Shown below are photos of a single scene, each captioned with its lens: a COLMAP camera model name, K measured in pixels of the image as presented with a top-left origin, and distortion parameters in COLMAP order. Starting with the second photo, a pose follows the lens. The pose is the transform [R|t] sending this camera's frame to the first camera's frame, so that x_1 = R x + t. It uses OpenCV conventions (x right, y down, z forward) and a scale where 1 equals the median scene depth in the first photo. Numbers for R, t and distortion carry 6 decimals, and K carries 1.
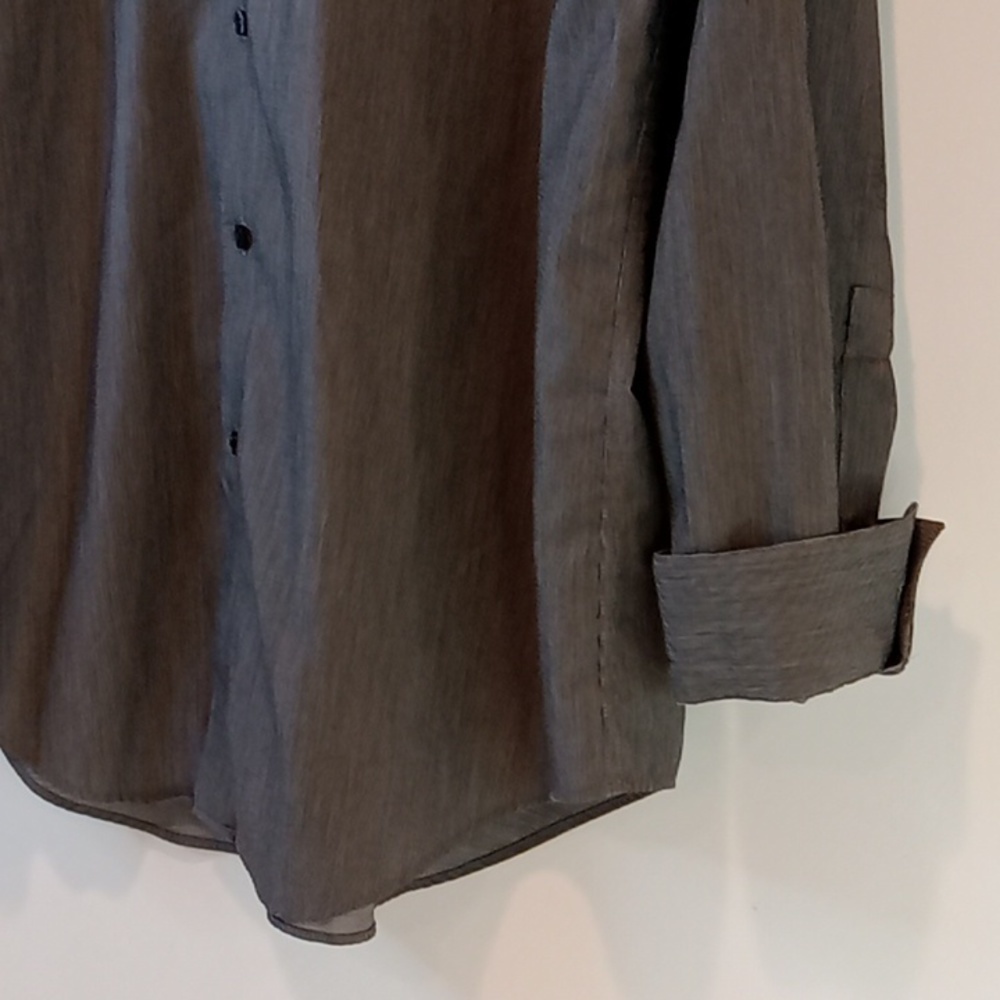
lens RADIAL K [[1660.7, 0, 505.5], [0, 1660.7, 504.9], [0, 0, 1]] dist [-0.016226, 0.000000]
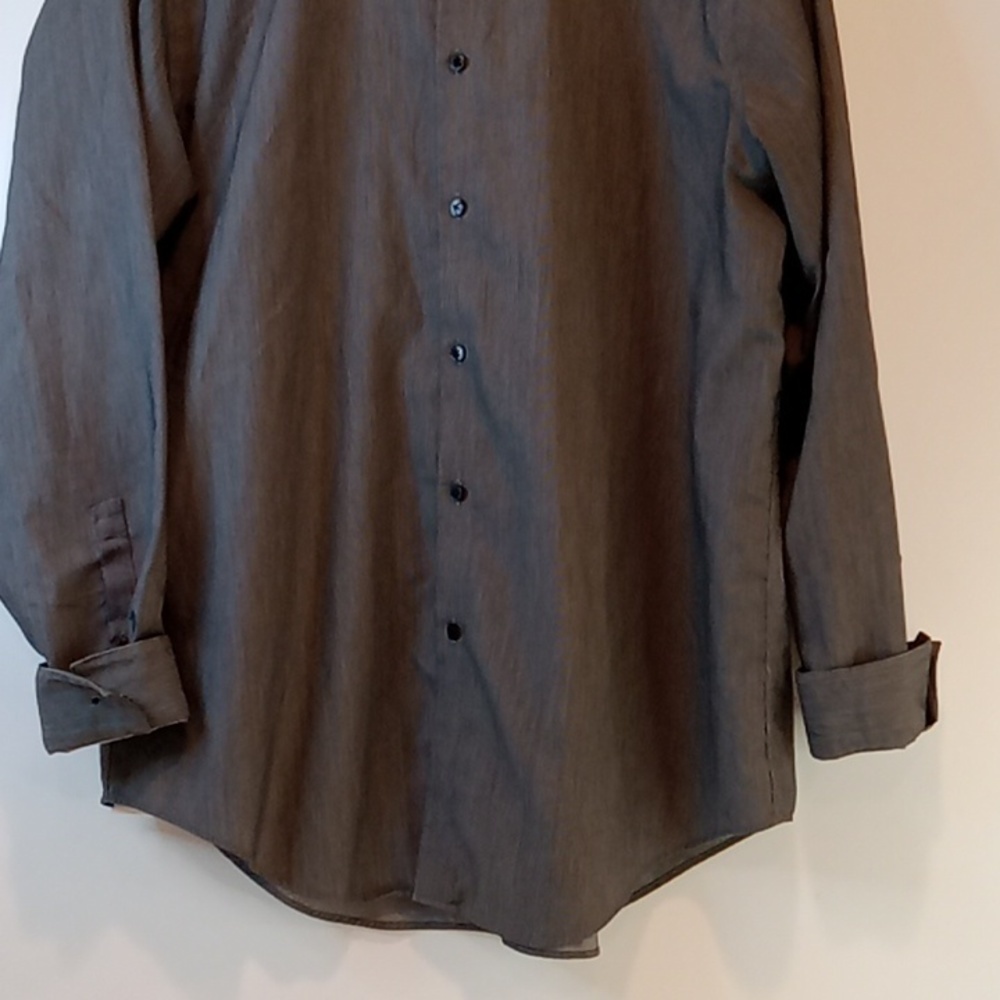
lens RADIAL K [[1660.7, 0, 496.1], [0, 1660.7, 490.7], [0, 0, 1]] dist [-0.016226, 0.000000]
pose [[0.923871, -0.043203, 0.380257, -0.735585], [0.089038, 0.990607, -0.103778, -0.005693], [-0.372202, 0.129734, 0.919040, -0.407094]]
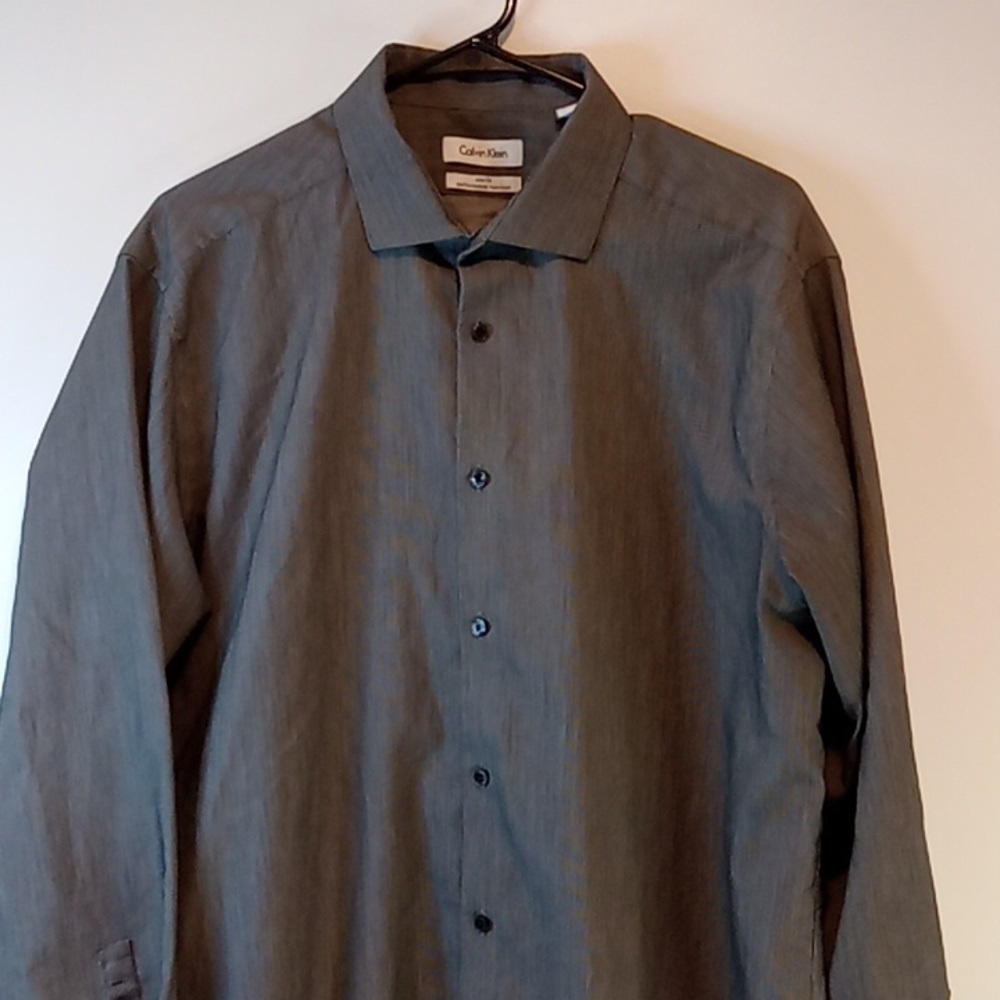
lens RADIAL K [[1660.7, 0, 497.8], [0, 1660.7, 499.1], [0, 0, 1]] dist [-0.016226, 0.000000]
pose [[0.927161, -0.032776, 0.373228, -0.703954], [0.097049, 0.983176, -0.154746, -0.315446], [-0.361877, 0.179696, 0.914743, -0.390001]]
